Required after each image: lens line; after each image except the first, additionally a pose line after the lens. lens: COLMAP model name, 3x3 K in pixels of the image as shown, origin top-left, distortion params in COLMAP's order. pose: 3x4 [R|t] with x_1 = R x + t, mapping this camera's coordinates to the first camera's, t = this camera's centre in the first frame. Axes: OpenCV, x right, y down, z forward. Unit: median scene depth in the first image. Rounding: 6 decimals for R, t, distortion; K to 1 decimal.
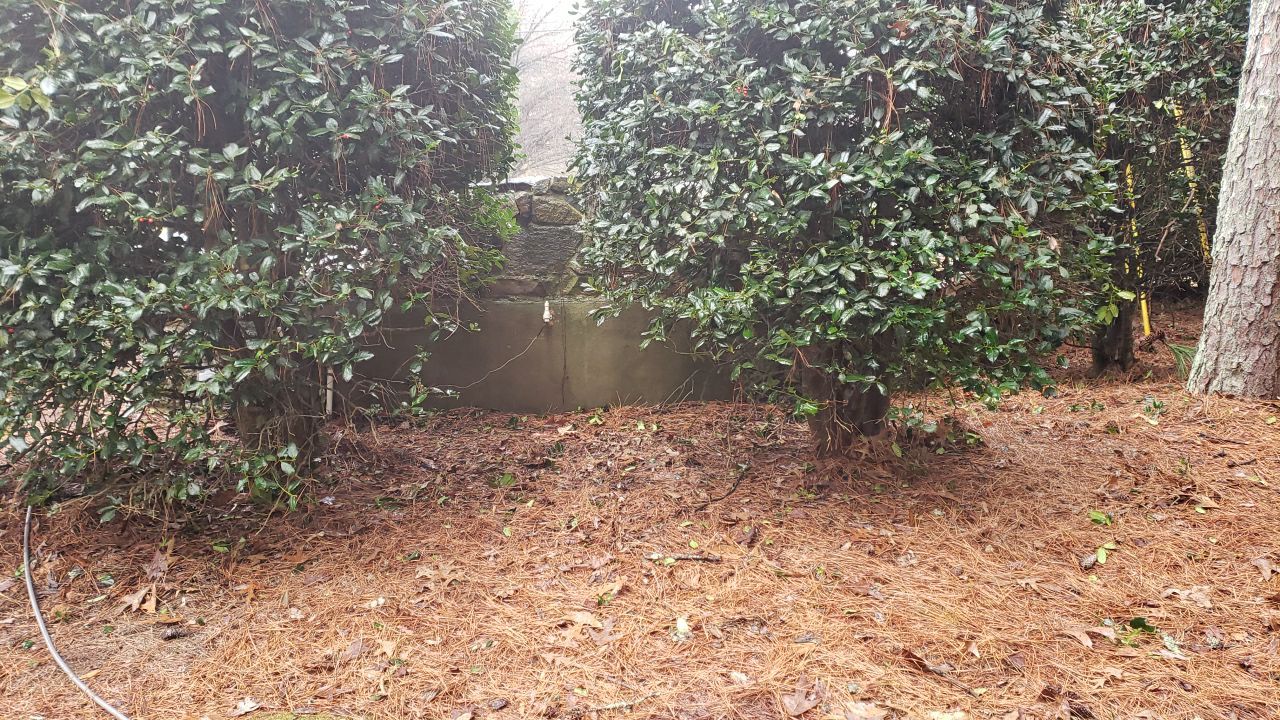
lens RADIAL K [[1168.2, 0, 688.5], [0, 1168.2, 360.7], [0, 0, 1]] dist [0.166746, -0.829127]
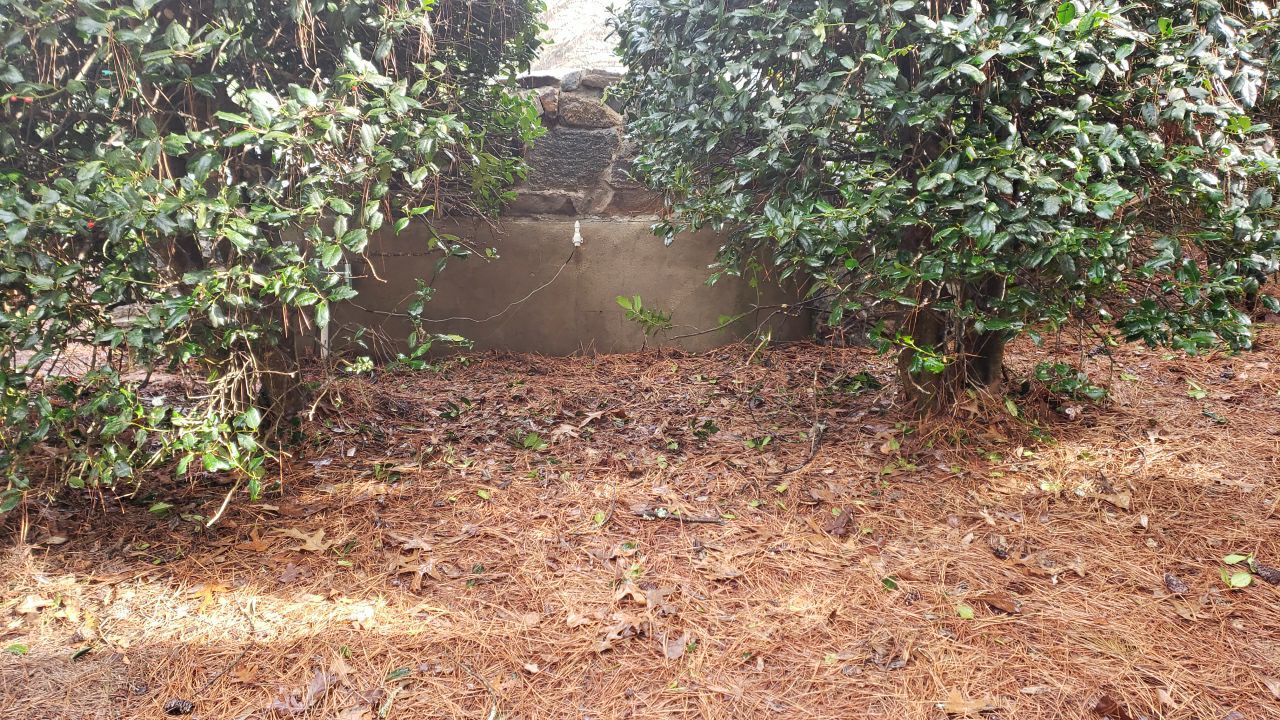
lens RADIAL K [[968.2, 0, 641.6], [0, 968.2, 356.6], [0, 0, 1]] dist [0.036082, -0.047392]
pose [[0.999682, 0.008010, -0.023911, -0.072029], [-0.005954, 0.996376, 0.084845, -0.016870], [0.024504, -0.084676, 0.996107, 0.382487]]
